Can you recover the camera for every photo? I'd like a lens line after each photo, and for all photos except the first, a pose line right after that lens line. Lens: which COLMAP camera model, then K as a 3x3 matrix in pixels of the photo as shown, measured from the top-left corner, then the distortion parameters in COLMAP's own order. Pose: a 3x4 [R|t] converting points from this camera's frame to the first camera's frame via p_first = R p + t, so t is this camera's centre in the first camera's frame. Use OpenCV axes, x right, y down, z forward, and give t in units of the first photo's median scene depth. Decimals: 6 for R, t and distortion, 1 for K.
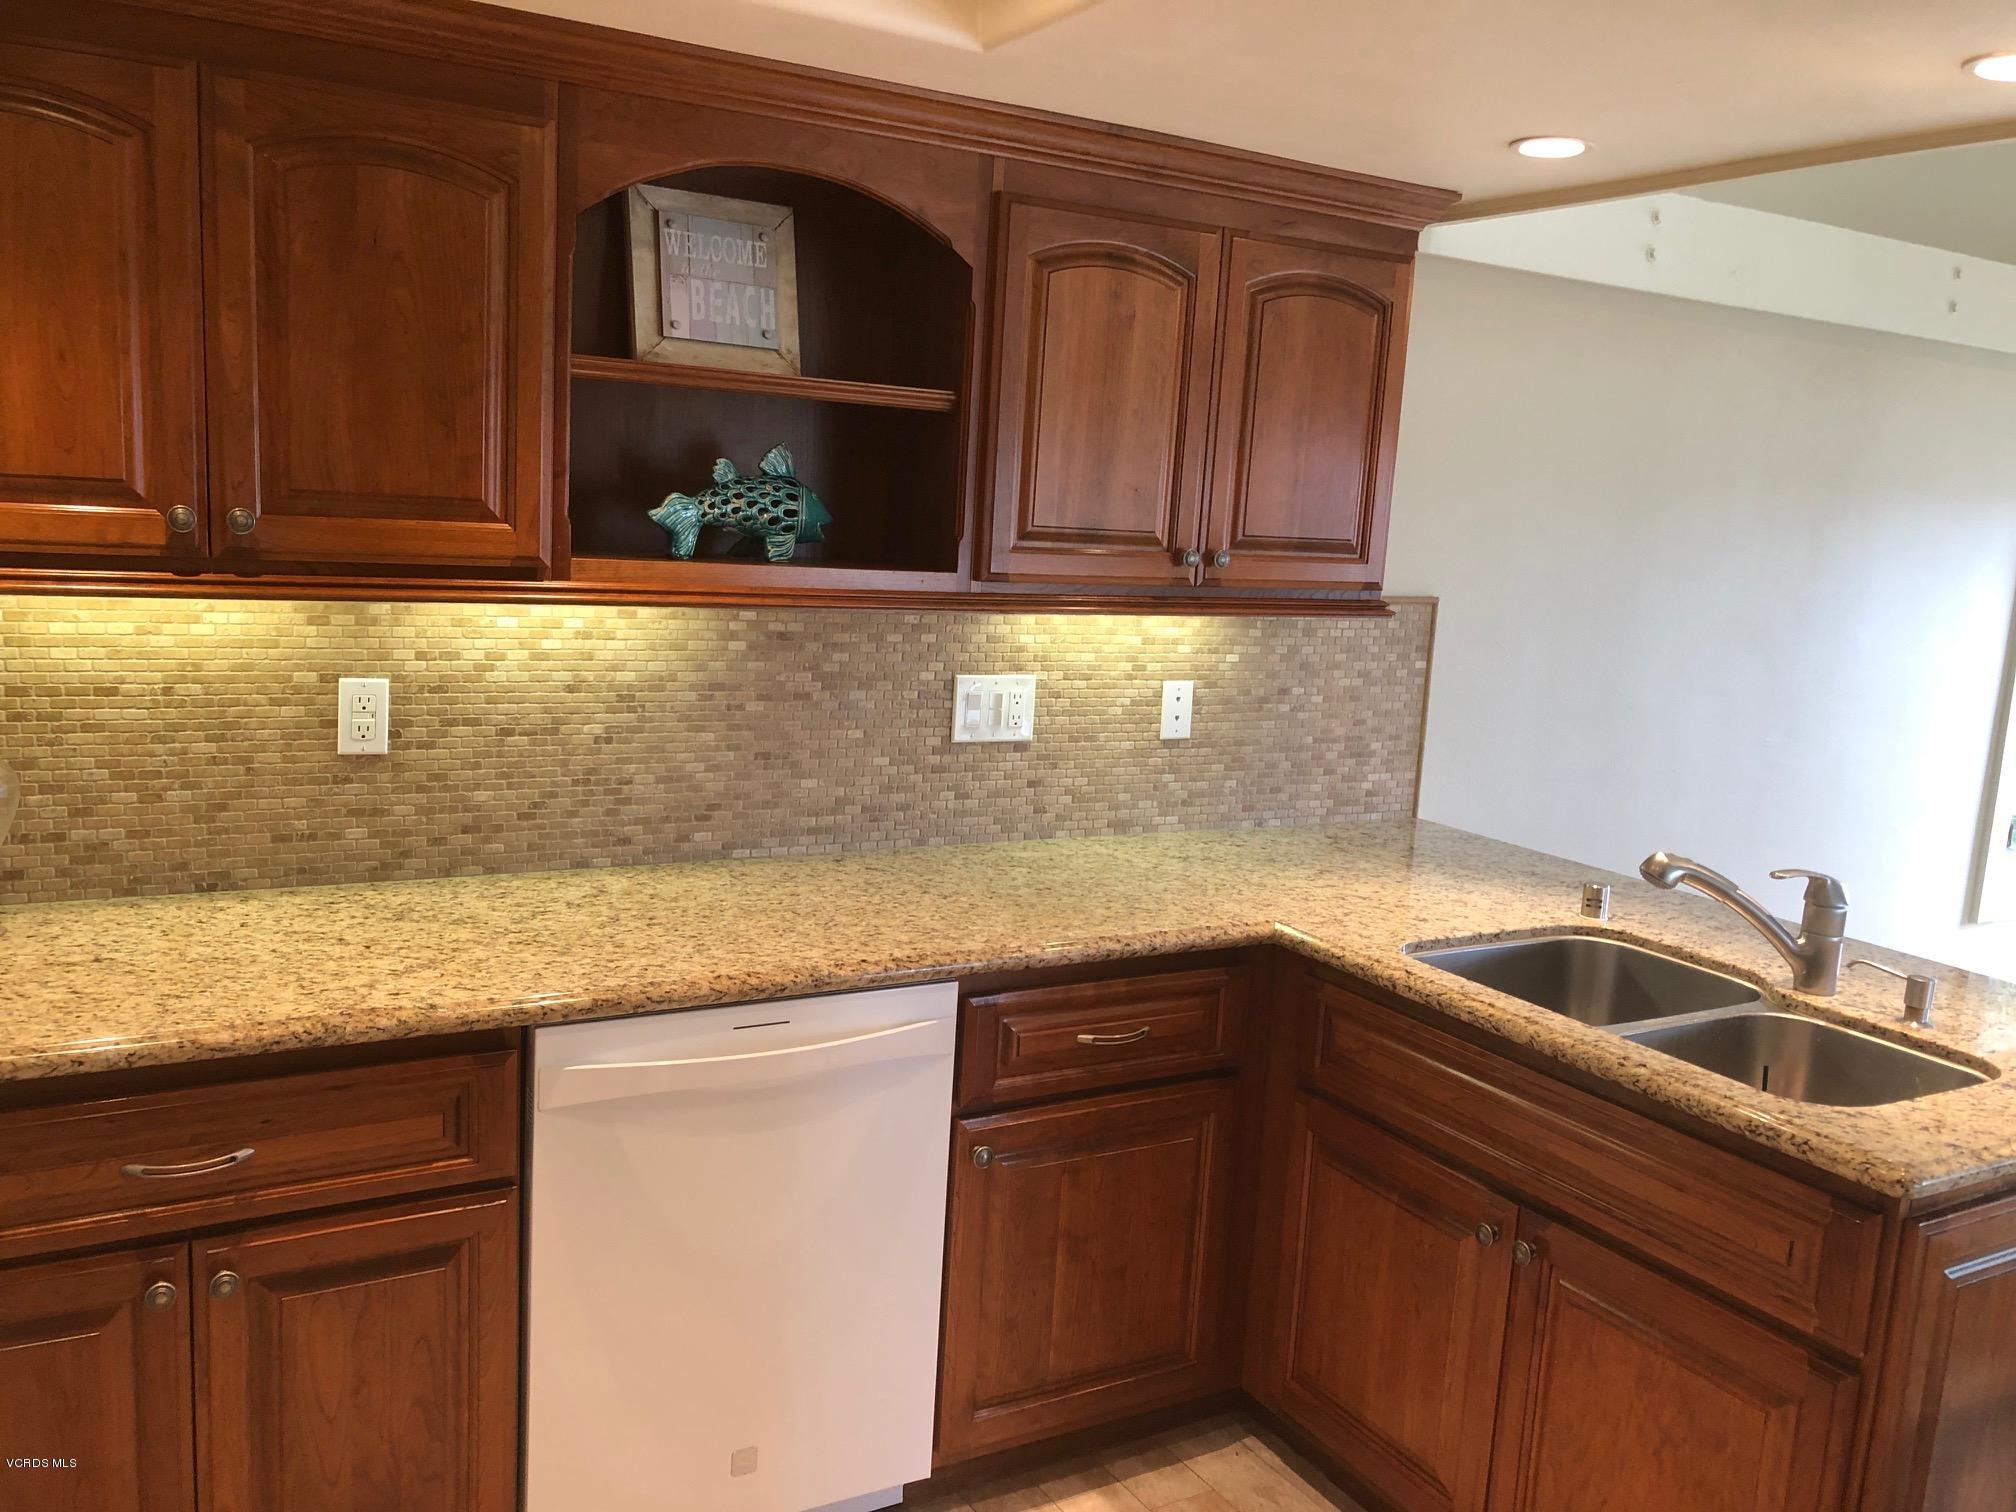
lens RADIAL K [[1635.4, 0, 1008.0], [0, 1635.4, 756.0], [0, 0, 1]] dist [0.169486, -0.454469]
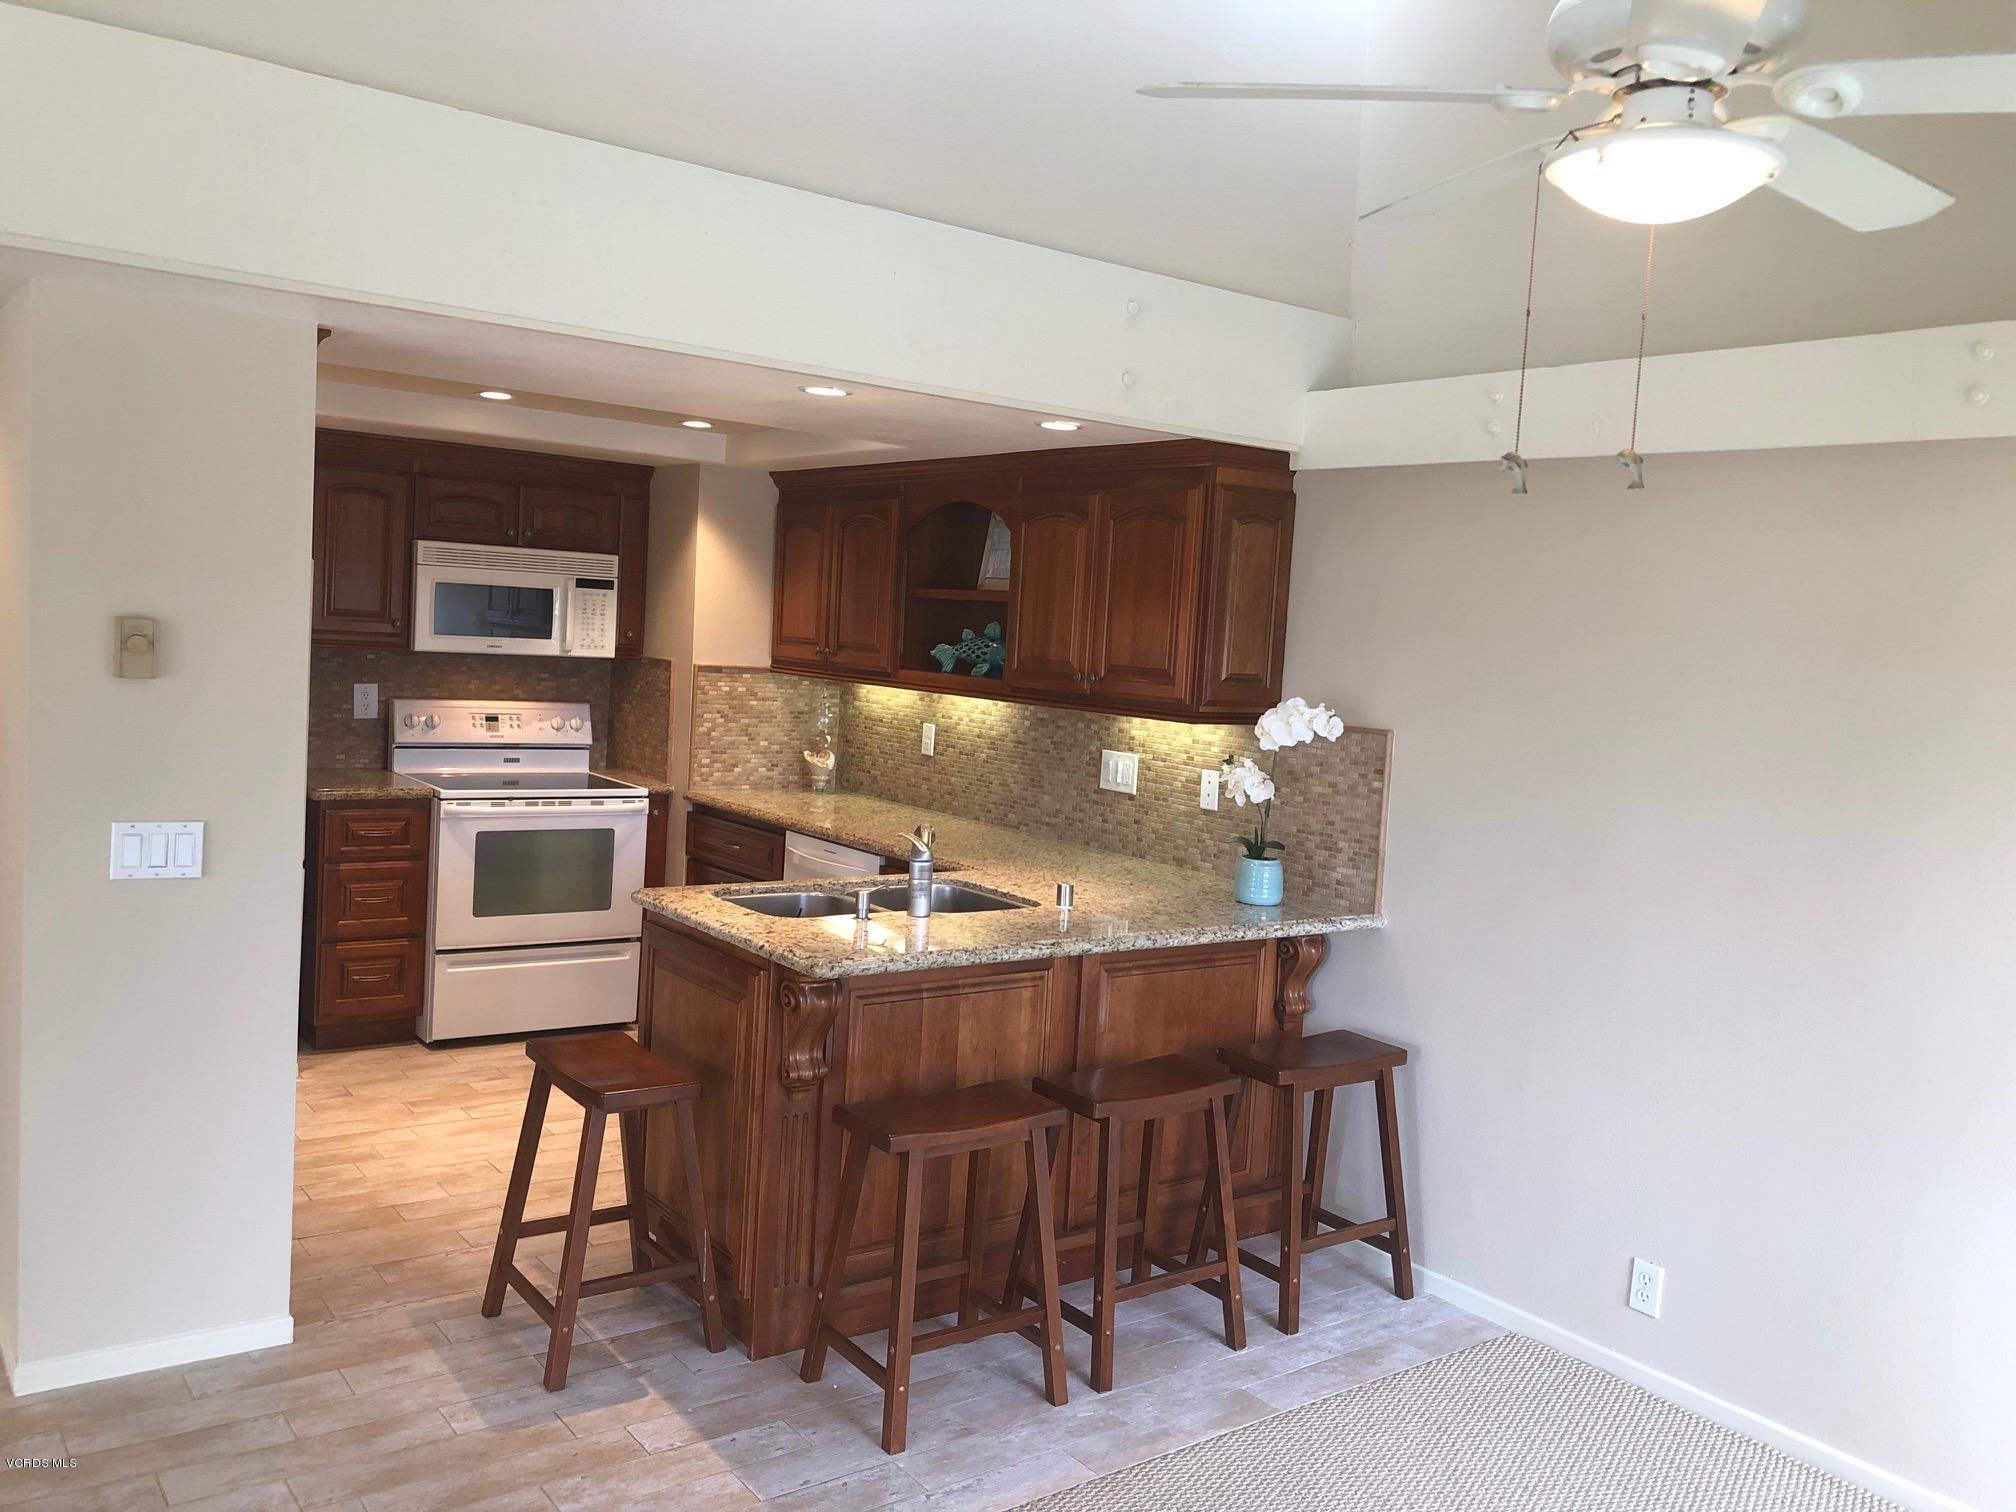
lens RADIAL K [[1635.4, 0, 1008.0], [0, 1635.4, 756.0], [0, 0, 1]] dist [0.169486, -0.454469]
pose [[0.119678, 0.030291, -0.992351, 1.654076], [-0.206371, 0.978461, 0.004979, -0.029672], [0.971127, 0.204196, 0.123351, 0.672518]]
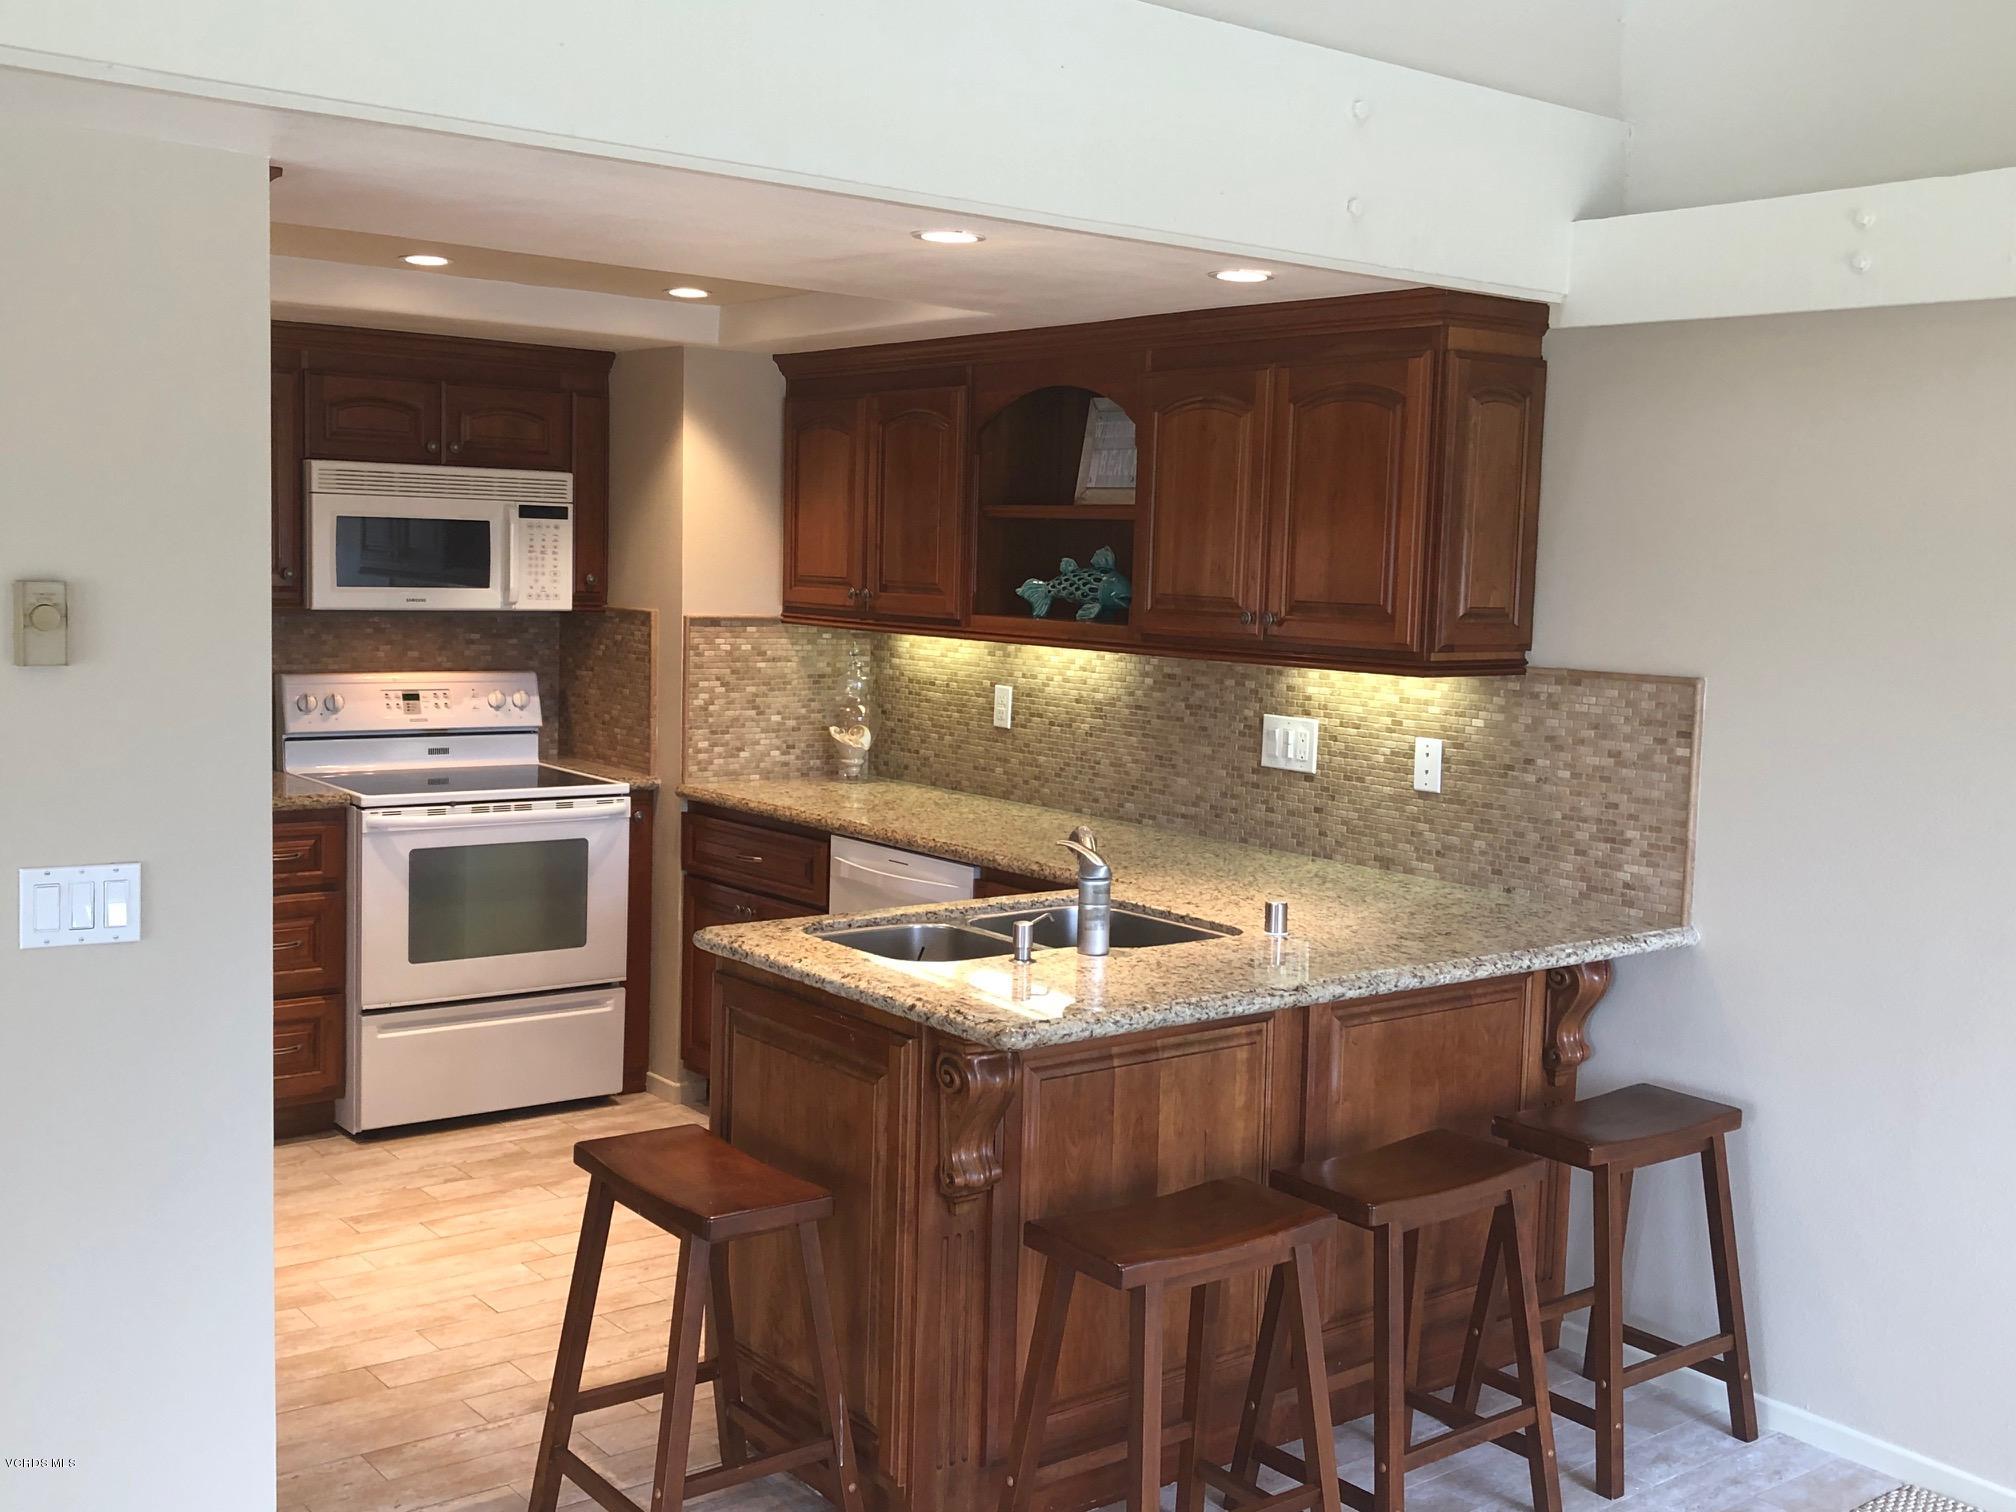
lens RADIAL K [[2083.2, 0, 993.5], [0, 2083.2, 752.7], [0, 0, 1]] dist [0.167023, -0.522164]
pose [[0.144791, 0.044556, -0.988459, 1.546091], [-0.175013, 0.984388, 0.018736, -0.012236], [0.973861, 0.170281, 0.150328, 0.533903]]
